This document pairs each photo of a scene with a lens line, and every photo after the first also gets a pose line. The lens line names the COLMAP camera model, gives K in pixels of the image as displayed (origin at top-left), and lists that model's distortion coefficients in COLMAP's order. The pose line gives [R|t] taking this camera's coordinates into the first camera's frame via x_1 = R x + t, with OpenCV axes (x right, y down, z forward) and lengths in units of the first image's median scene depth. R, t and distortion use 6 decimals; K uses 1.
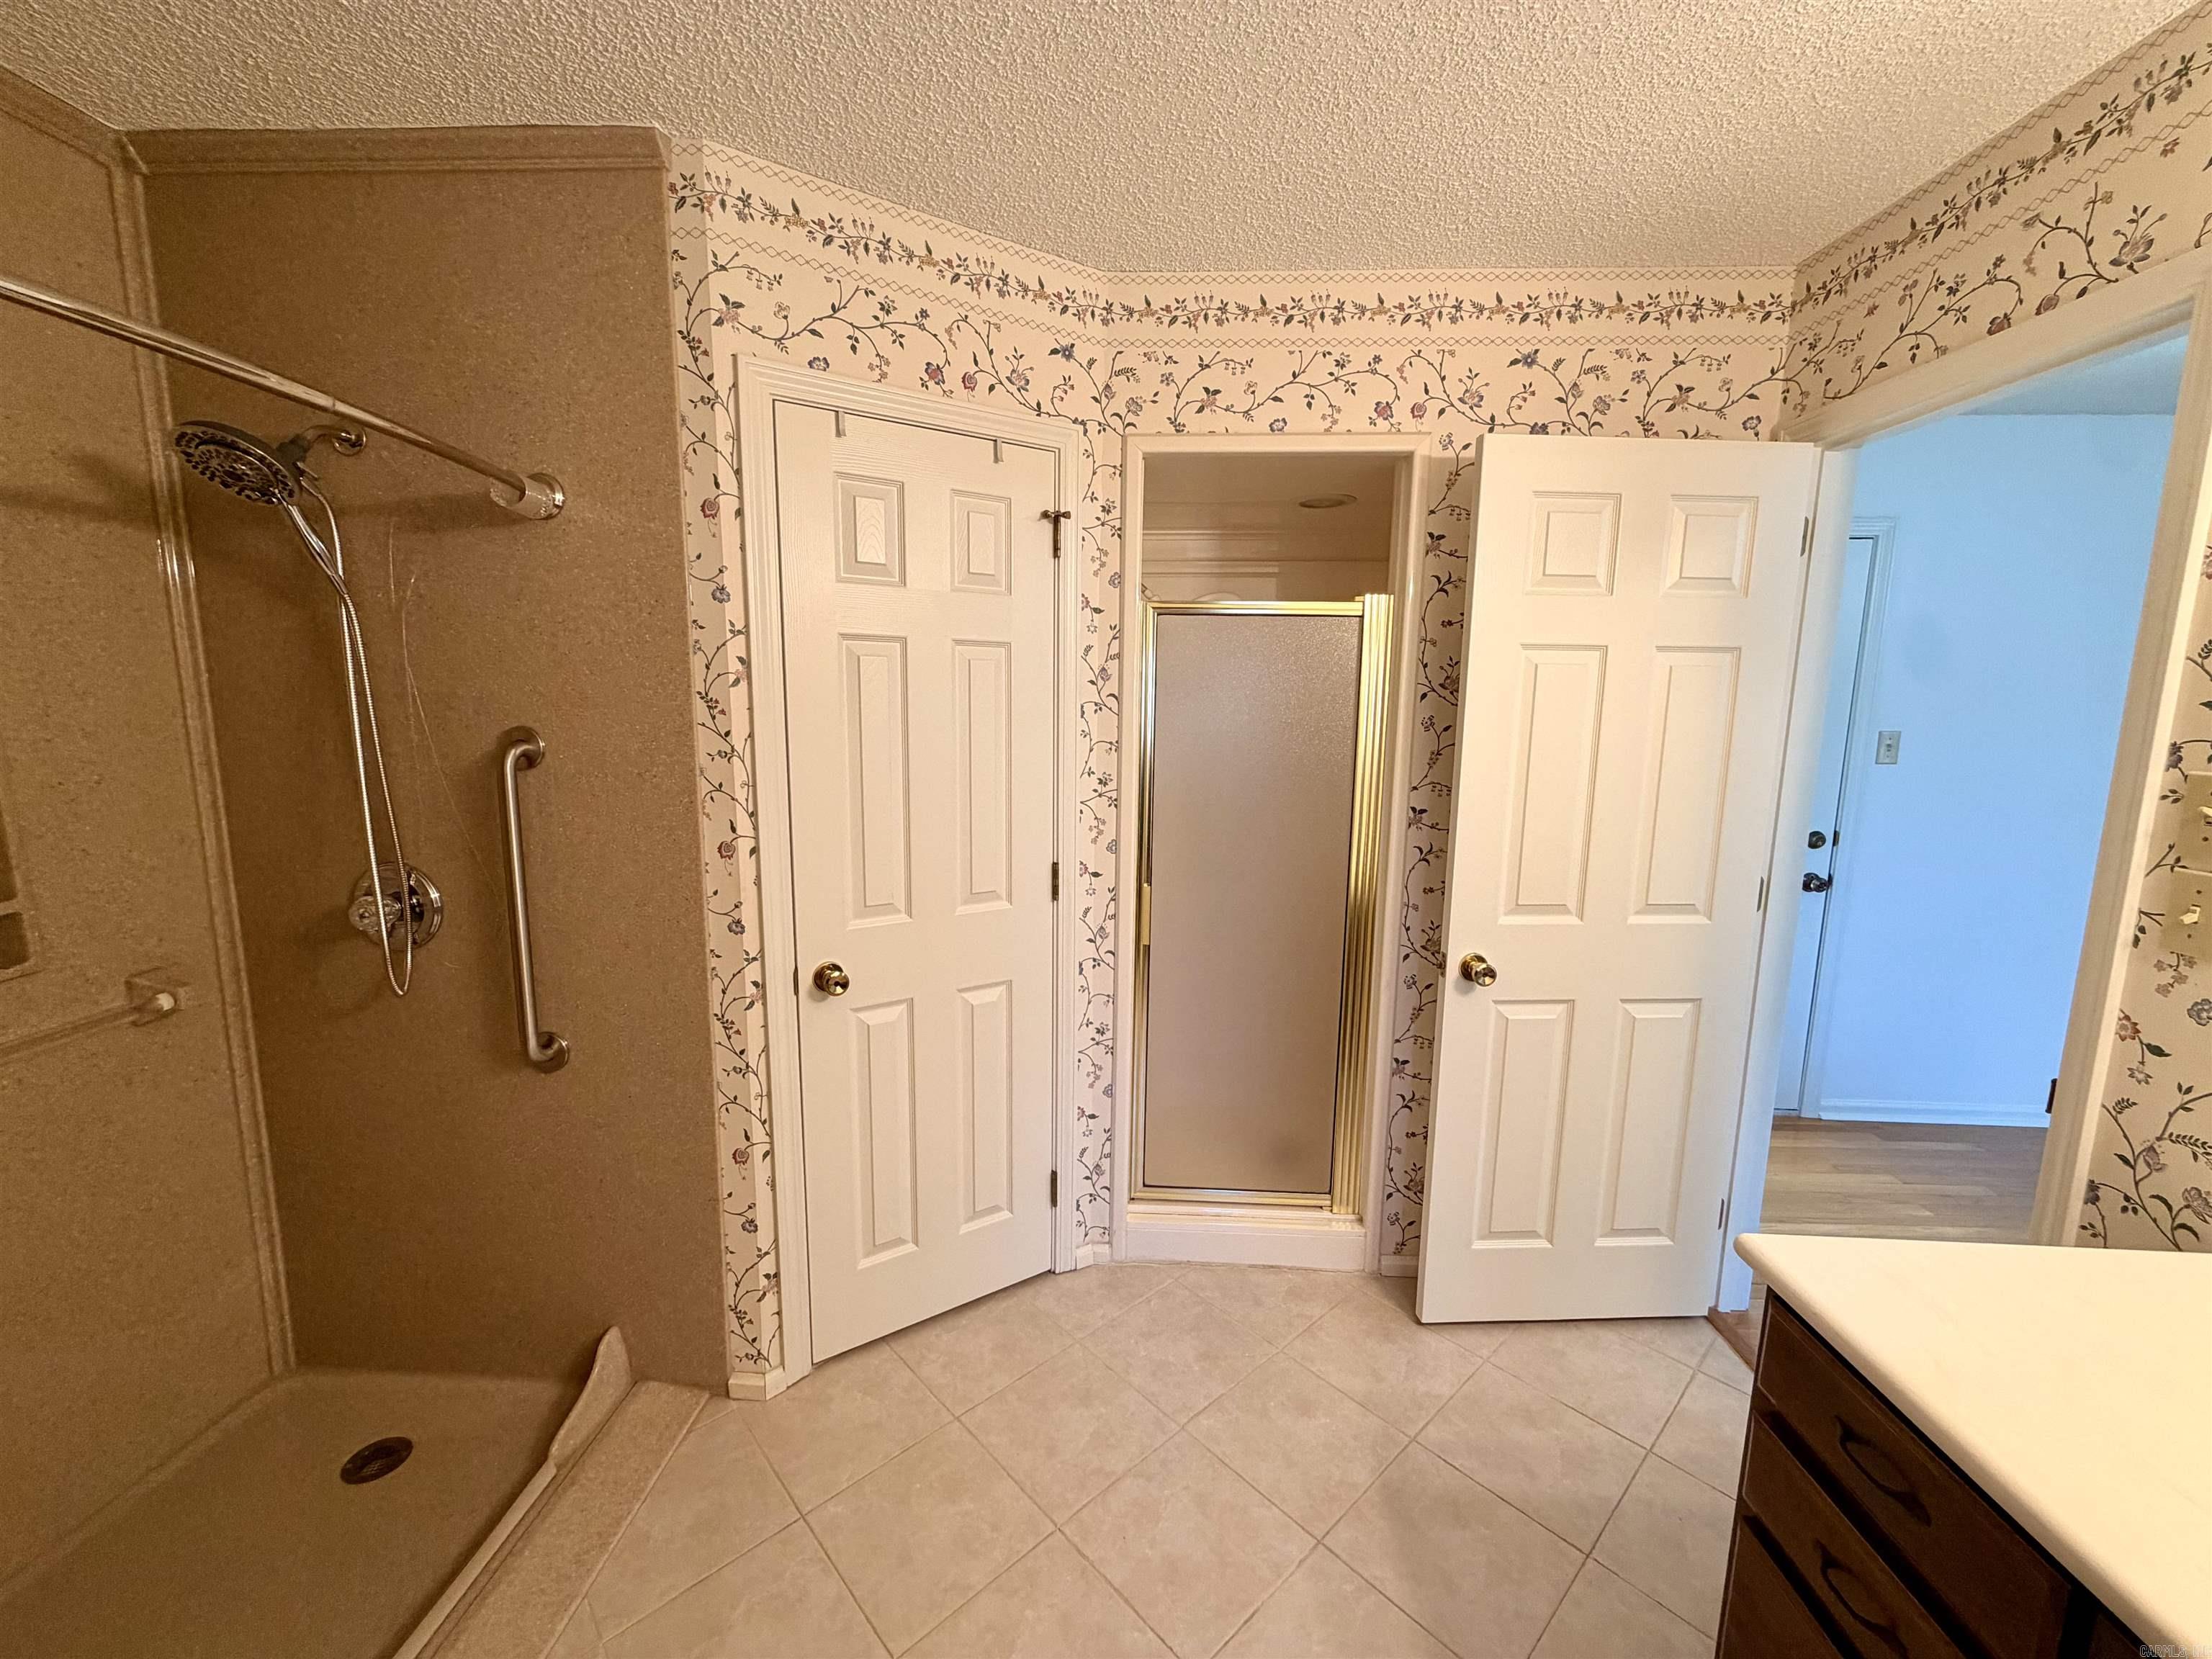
lens RADIAL K [[884.5, 0, 1102.0], [0, 884.5, 830.1], [0, 0, 1]] dist [0.000931, 0.000137]
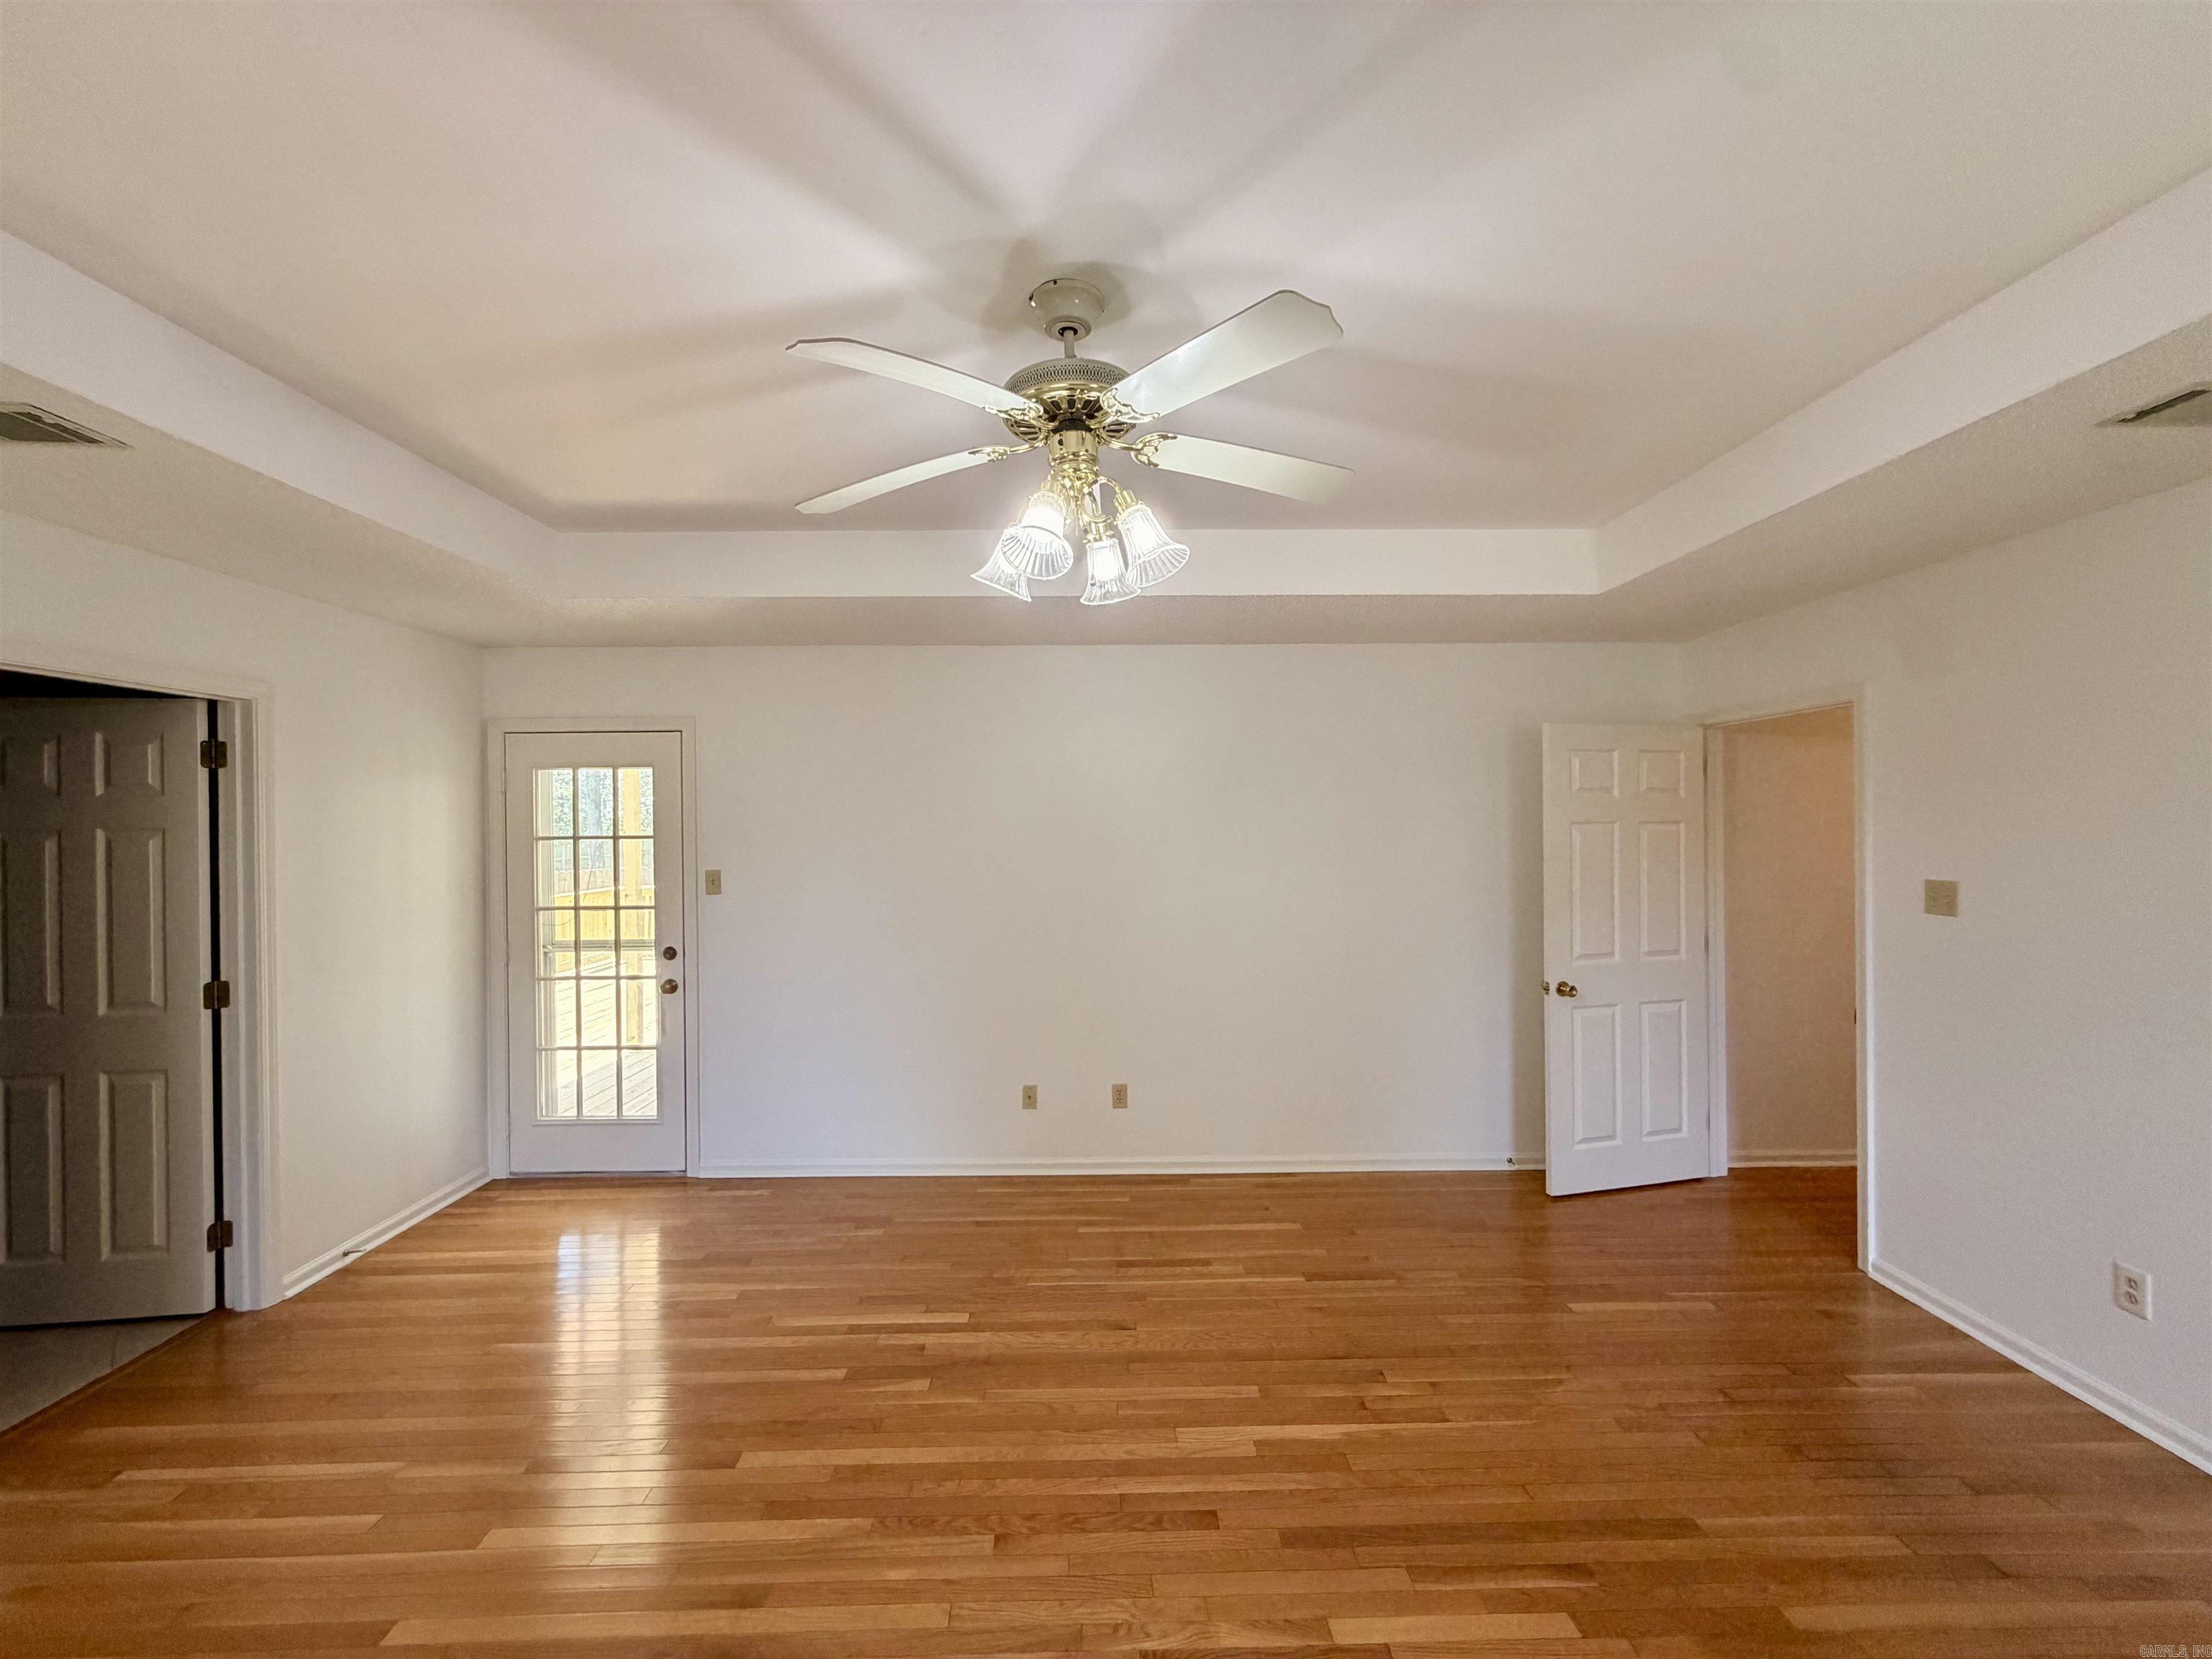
lens RADIAL K [[884.5, 0, 1102.0], [0, 884.5, 830.1], [0, 0, 1]] dist [0.000931, 0.000137]
pose [[0.998248, -0.018760, 0.056123, 1.376625], [0.026437, 0.989893, -0.139328, 0.029256], [-0.052942, 0.140568, 0.988655, -0.356146]]
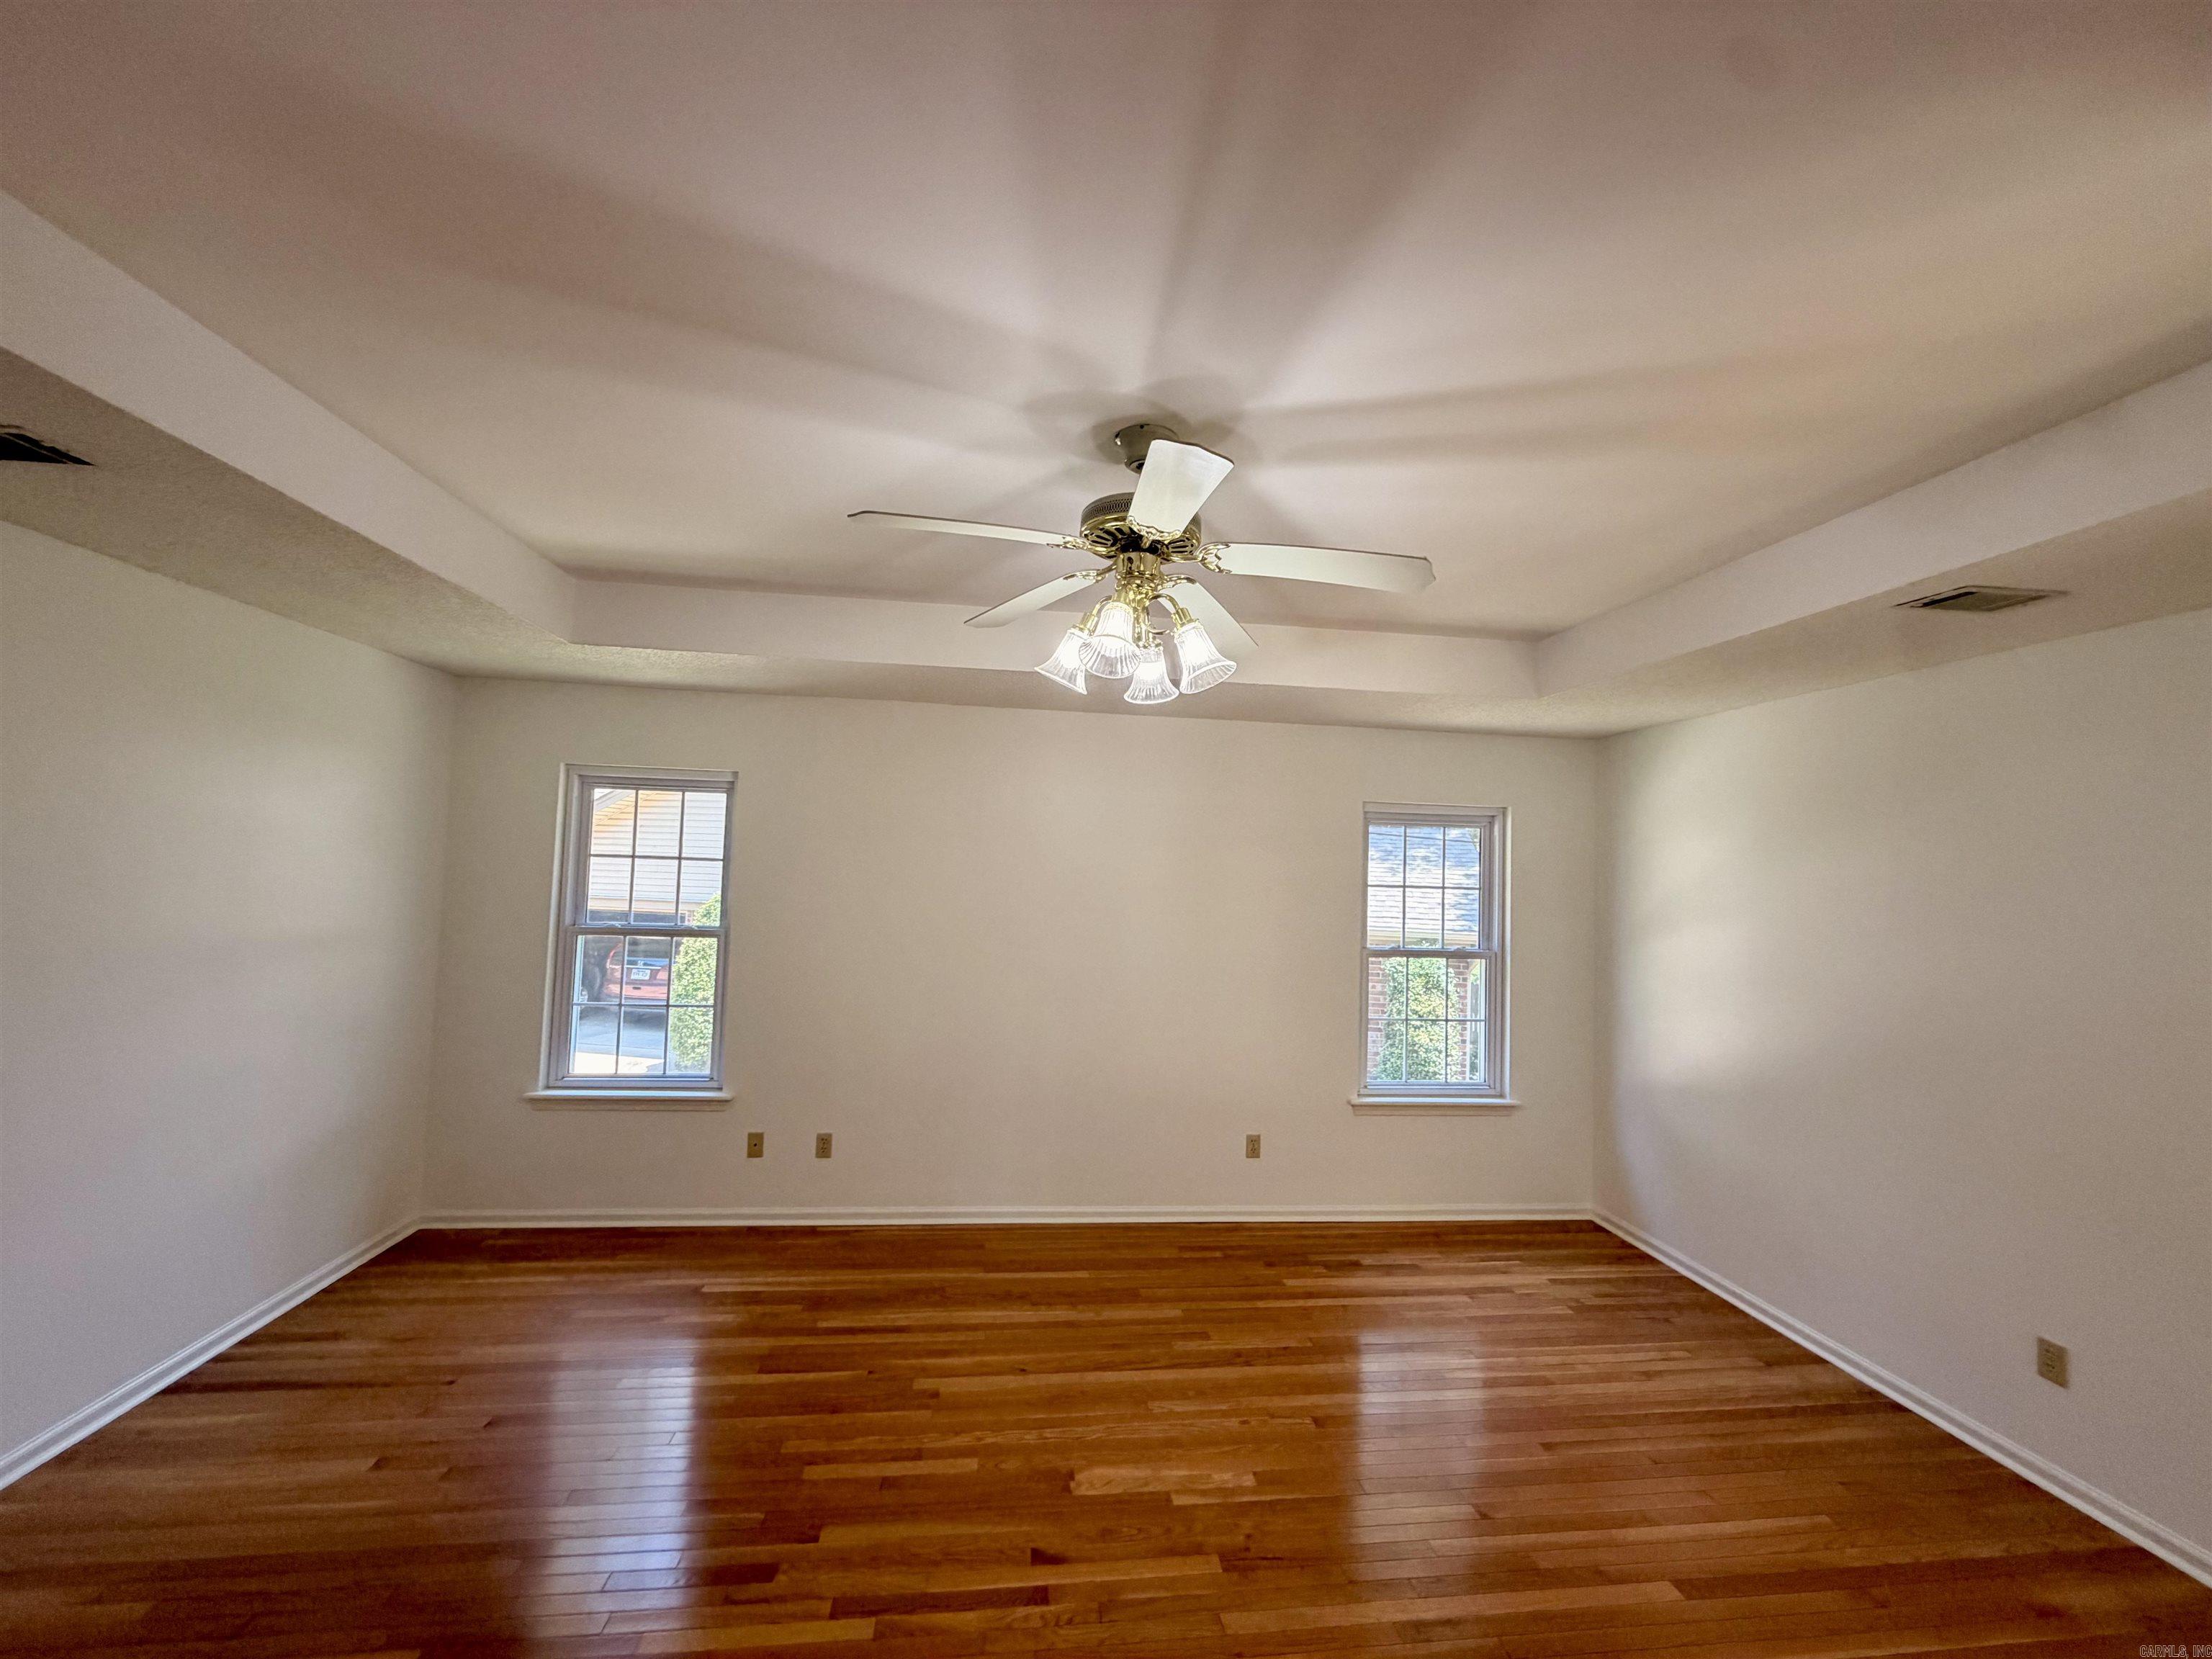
lens RADIAL K [[884.5, 0, 1102.0], [0, 884.5, 830.1], [0, 0, 1]] dist [0.000931, 0.000137]
pose [[-0.986155, -0.050207, -0.158040, 1.517613], [-0.066592, 0.992742, 0.100147, -0.166510], [0.151865, 0.109285, -0.982341, 0.848329]]
